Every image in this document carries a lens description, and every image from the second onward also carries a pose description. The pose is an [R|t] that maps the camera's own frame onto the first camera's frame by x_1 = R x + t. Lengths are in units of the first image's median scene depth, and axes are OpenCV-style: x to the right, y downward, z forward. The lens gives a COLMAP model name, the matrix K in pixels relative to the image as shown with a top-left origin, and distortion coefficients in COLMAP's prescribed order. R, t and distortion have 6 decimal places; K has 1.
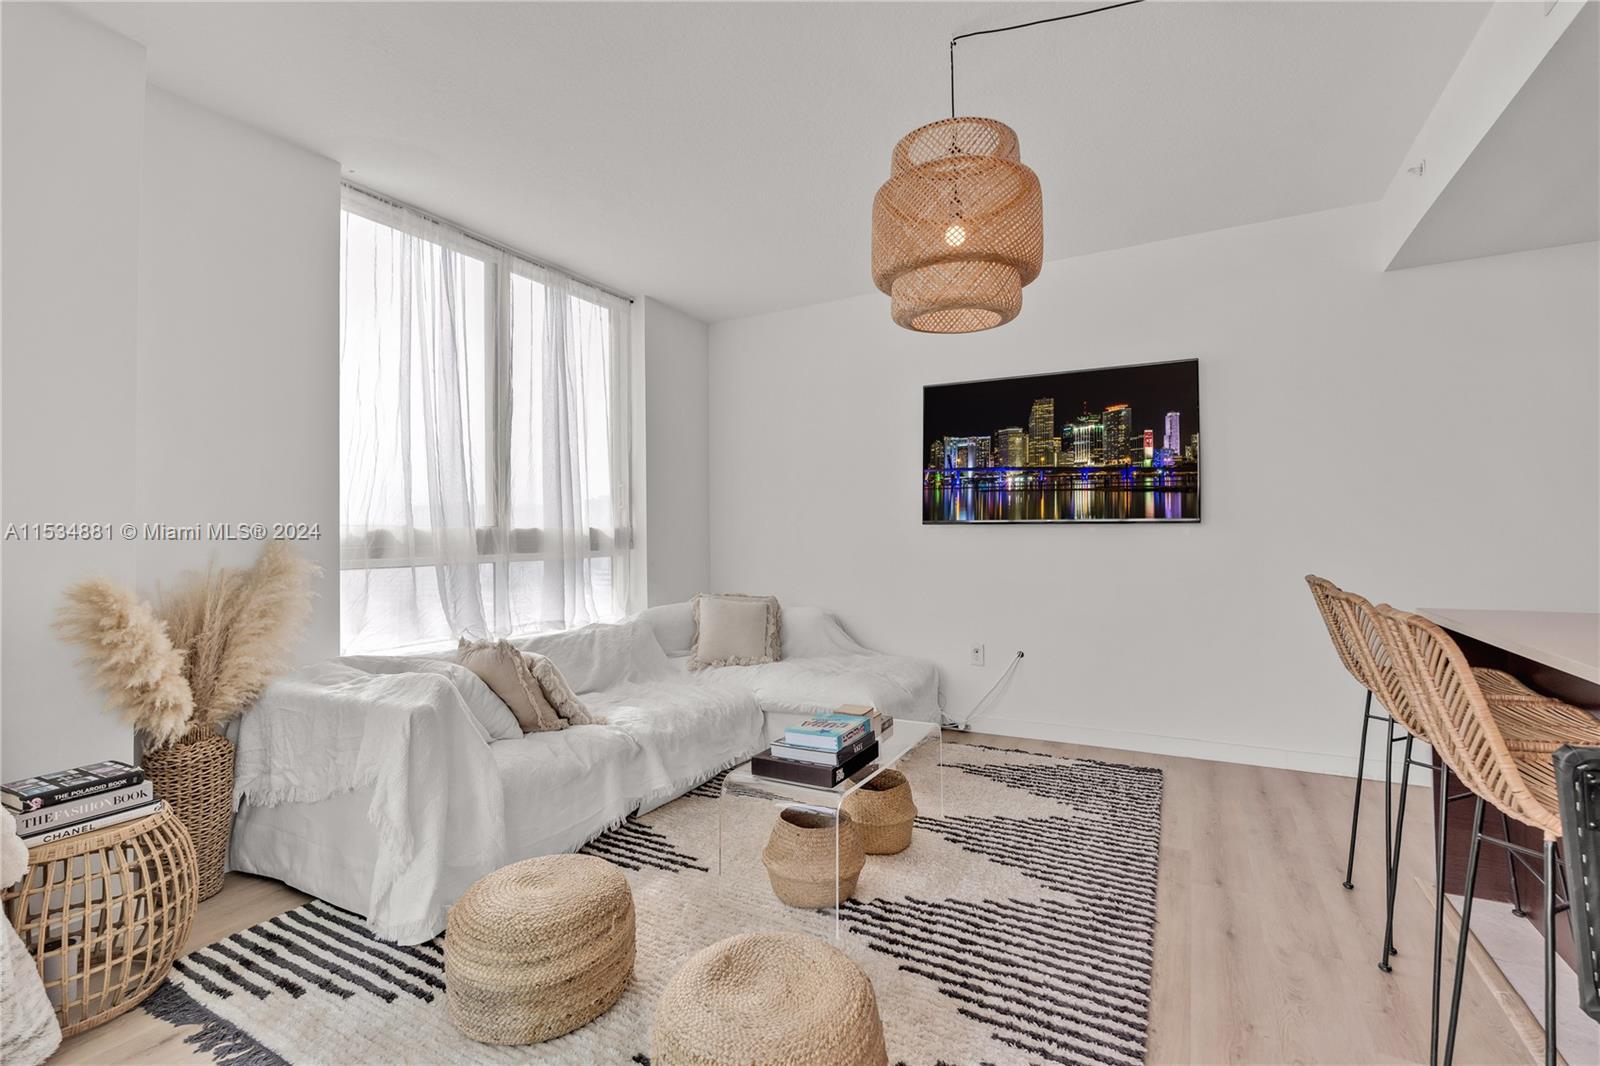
lens RADIAL K [[708.4, 0, 798.2], [0, 708.4, 538.8], [0, 0, 1]] dist [-0.002470, 0.000138]
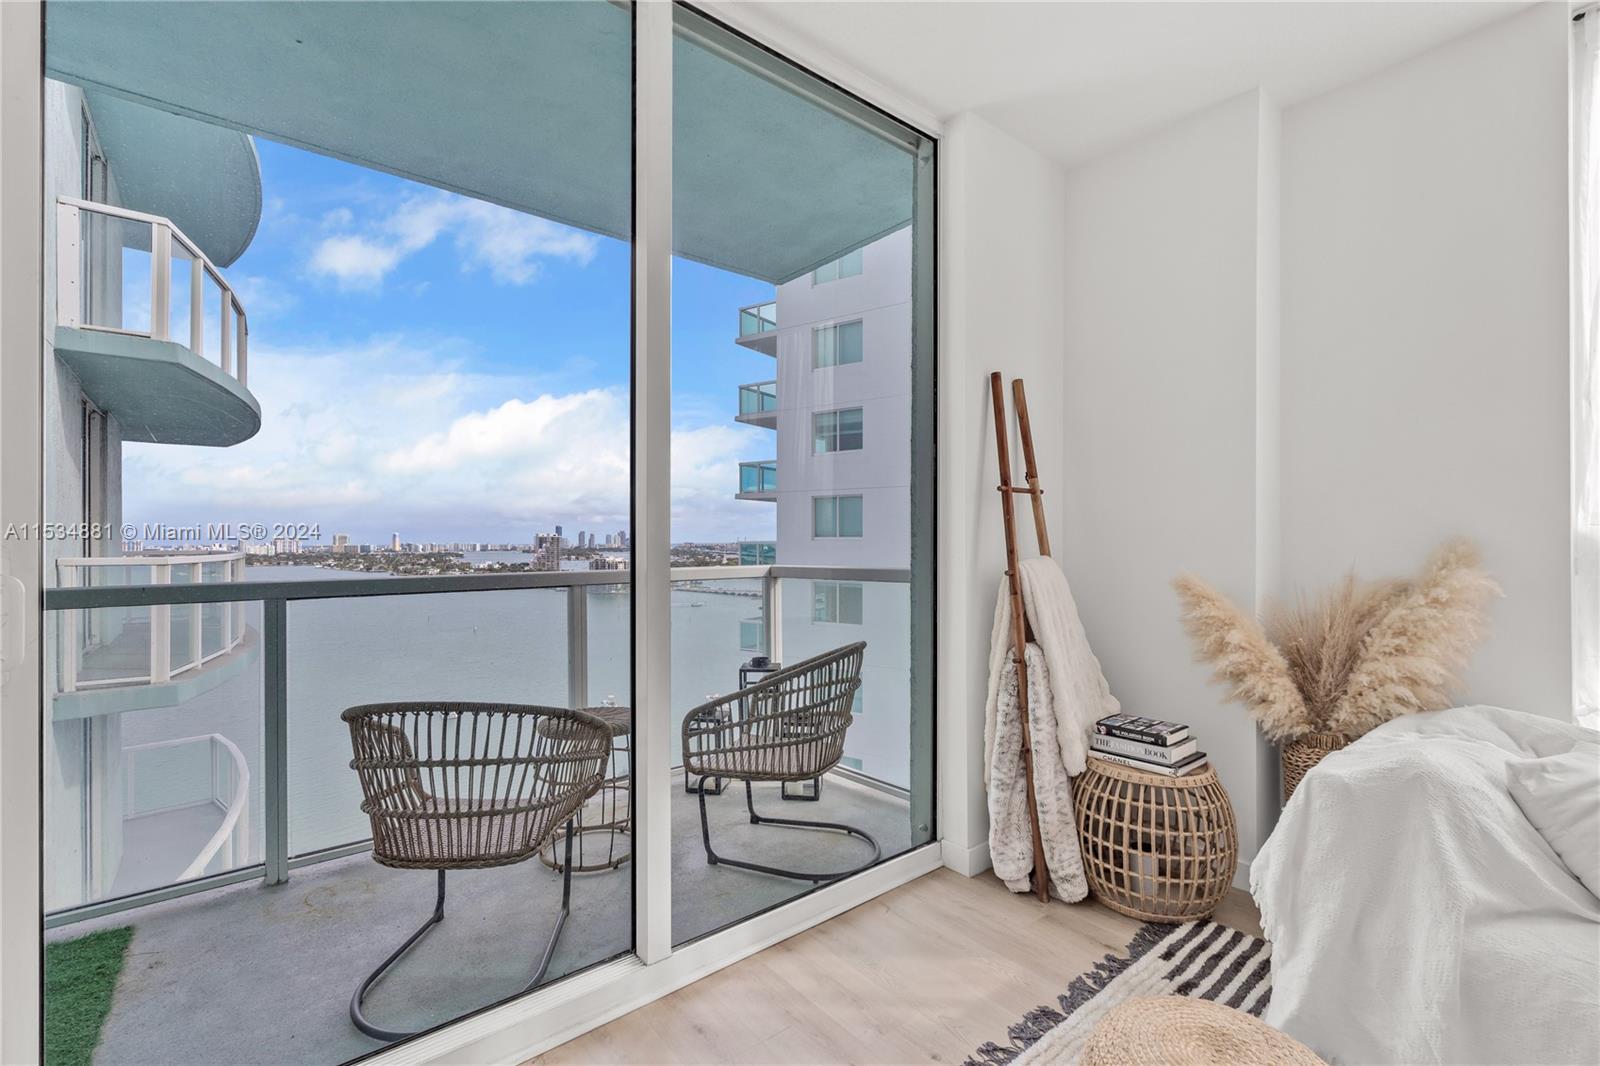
lens RADIAL K [[708.4, 0, 798.2], [0, 708.4, 538.8], [0, 0, 1]] dist [-0.002470, 0.000138]
pose [[-0.378596, 0.007608, -0.925531, 0.204431], [0.002388, 0.999971, 0.007243, -0.009658], [0.925559, 0.000532, -0.378603, 0.421740]]
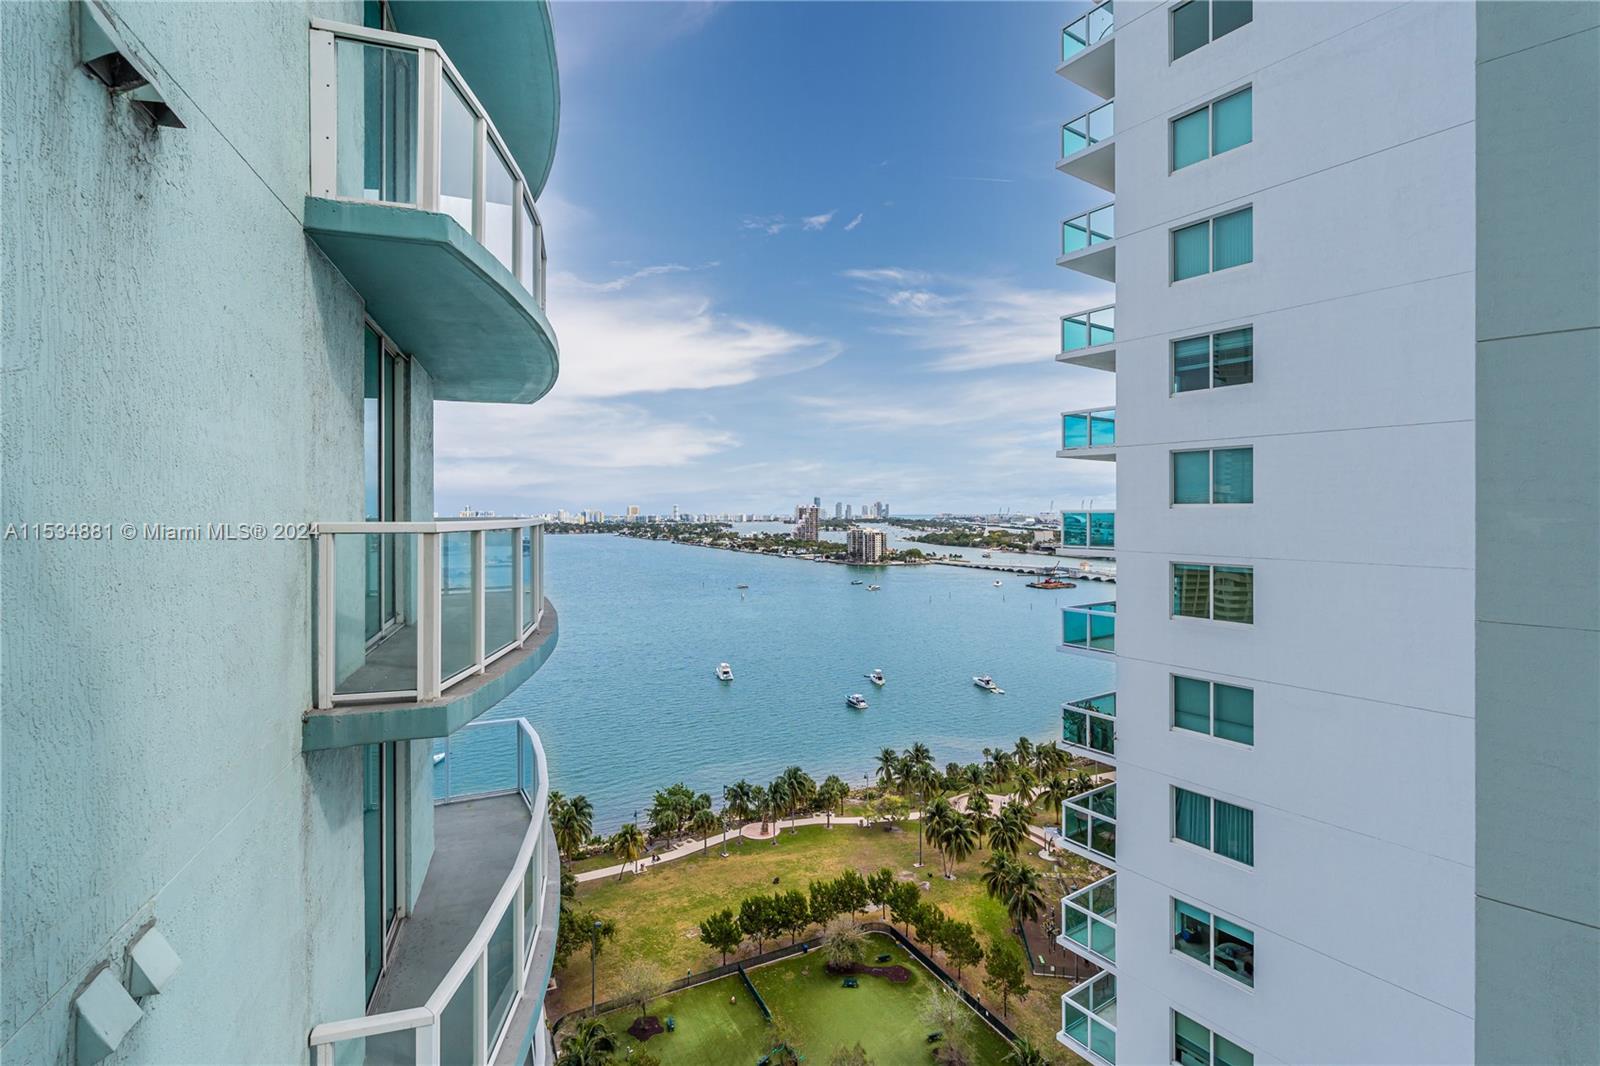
lens RADIAL K [[723.7, 0, 792.9], [0, 723.7, 509.3], [0, 0, 1]] dist [-0.000905, -0.000208]
pose [[-0.677573, 0.006772, -0.735424, -0.303726], [0.004971, 0.999977, 0.004628, 0.018197], [0.735439, -0.000520, -0.677591, -0.353581]]
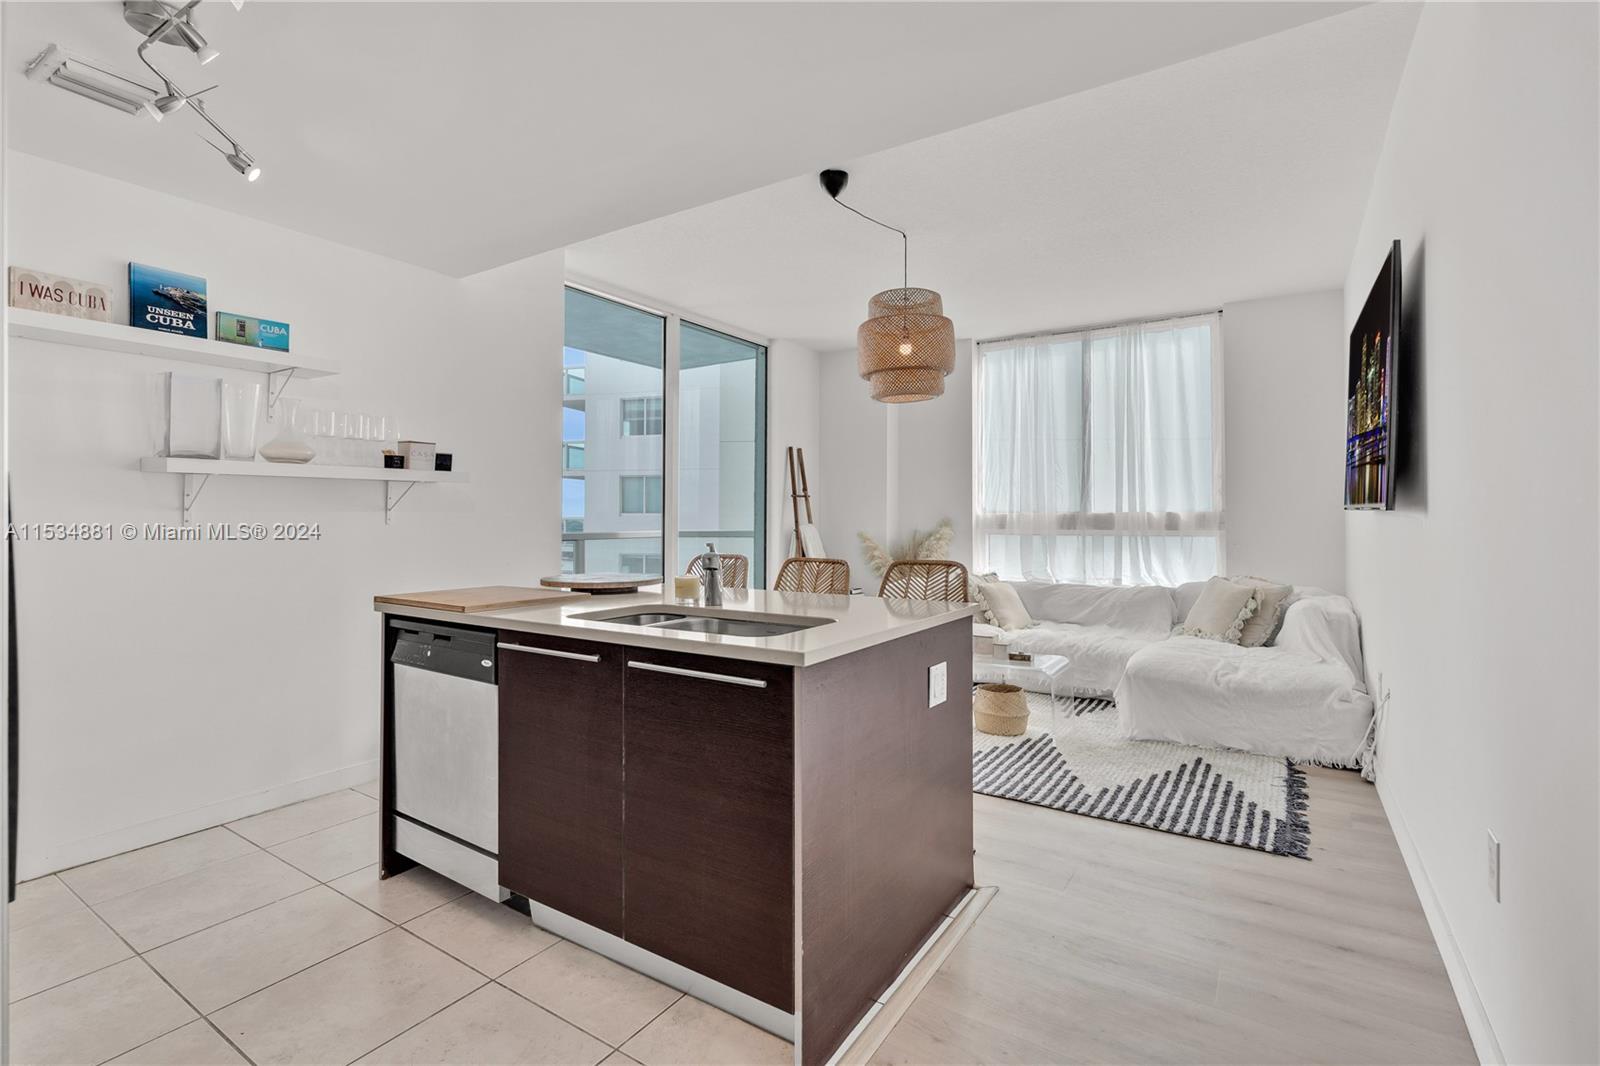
lens RADIAL K [[738.5, 0, 806.2], [0, 738.5, 499.9], [0, 0, 1]] dist [-0.002018, 0.000133]
pose [[-0.081180, -0.013040, -0.996614, 1.184171], [-0.003101, 0.999913, -0.012831, -0.020376], [0.996695, 0.002049, -0.081213, 0.513007]]
